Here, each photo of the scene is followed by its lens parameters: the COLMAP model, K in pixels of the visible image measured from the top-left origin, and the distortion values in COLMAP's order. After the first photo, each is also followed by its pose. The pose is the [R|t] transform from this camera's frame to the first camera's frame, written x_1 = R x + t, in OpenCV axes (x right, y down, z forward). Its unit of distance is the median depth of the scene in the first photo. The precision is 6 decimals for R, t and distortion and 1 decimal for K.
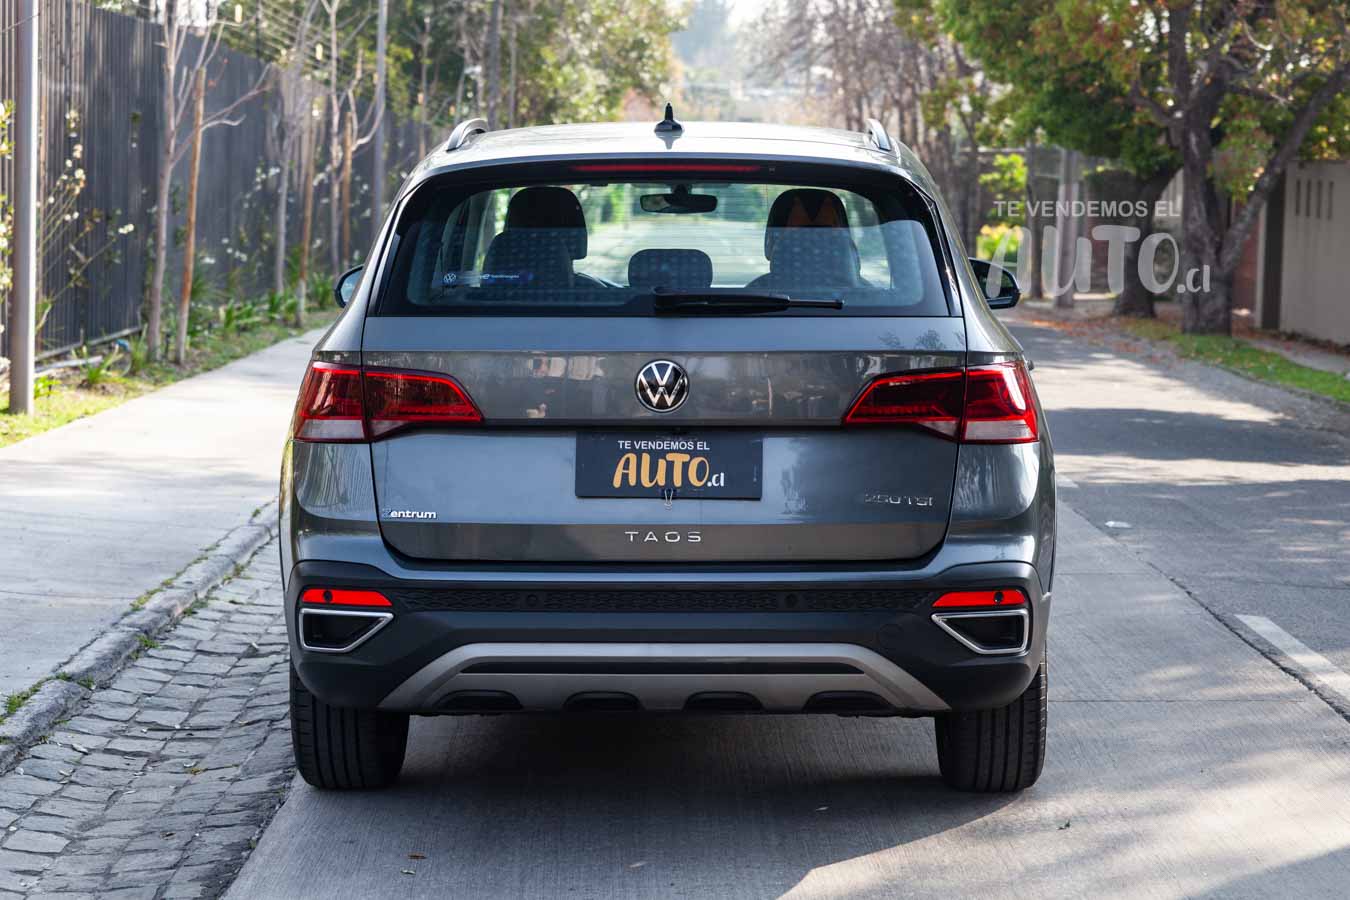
lens RADIAL K [[2829.3, 0, 683.4], [0, 2829.3, 451.9], [0, 0, 1]] dist [0.023703, 0.000000]
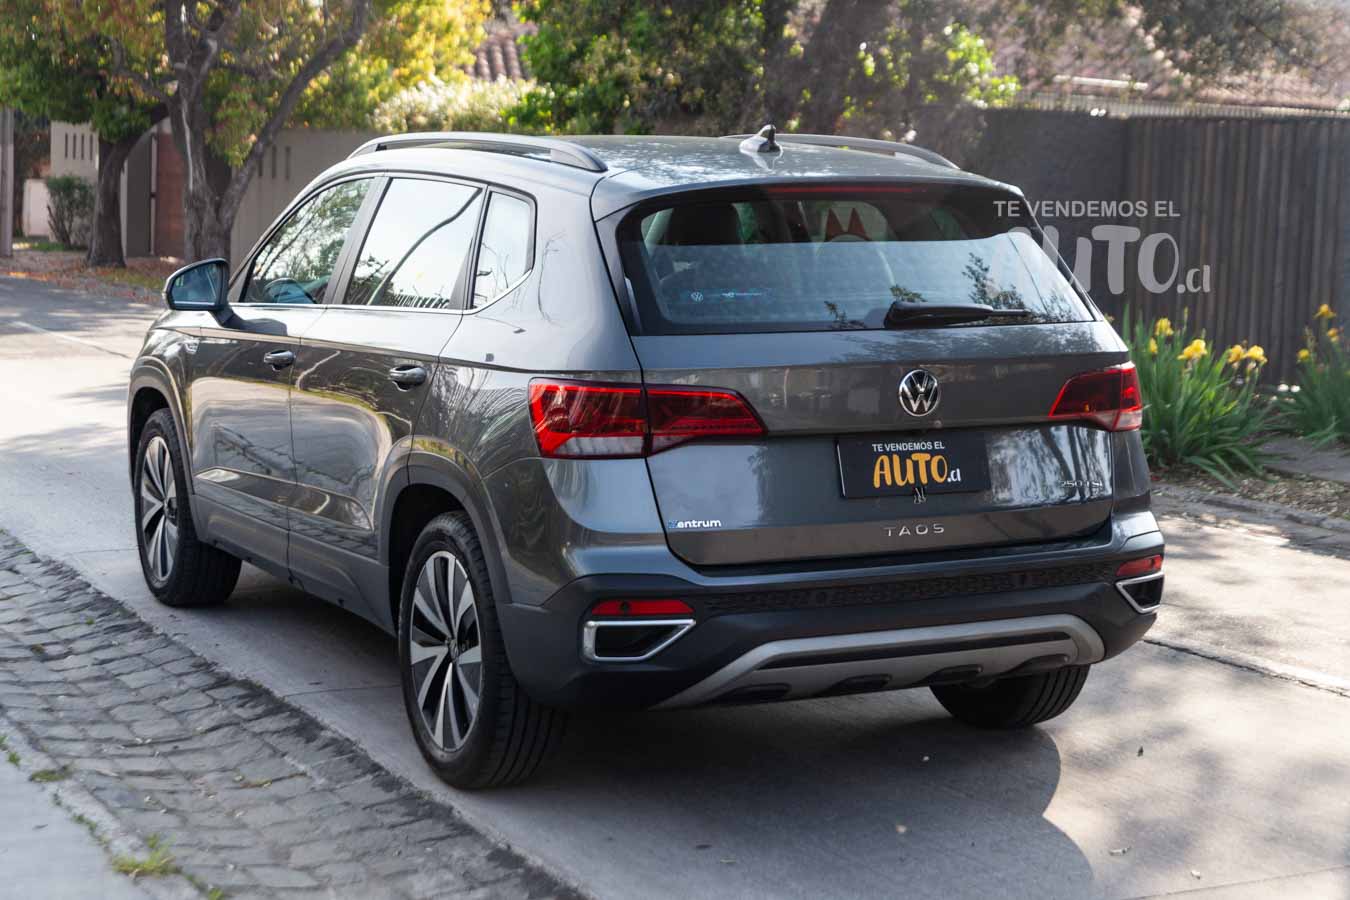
lens RADIAL K [[2475.9, 0, 676.9], [0, 2475.9, 453.0], [0, 0, 1]] dist [-0.008115, 0.000000]
pose [[0.885976, -0.051421, 0.460871, -0.525719], [0.035978, 0.998460, 0.042239, -0.043385], [-0.462333, -0.020841, 0.886461, 0.189967]]
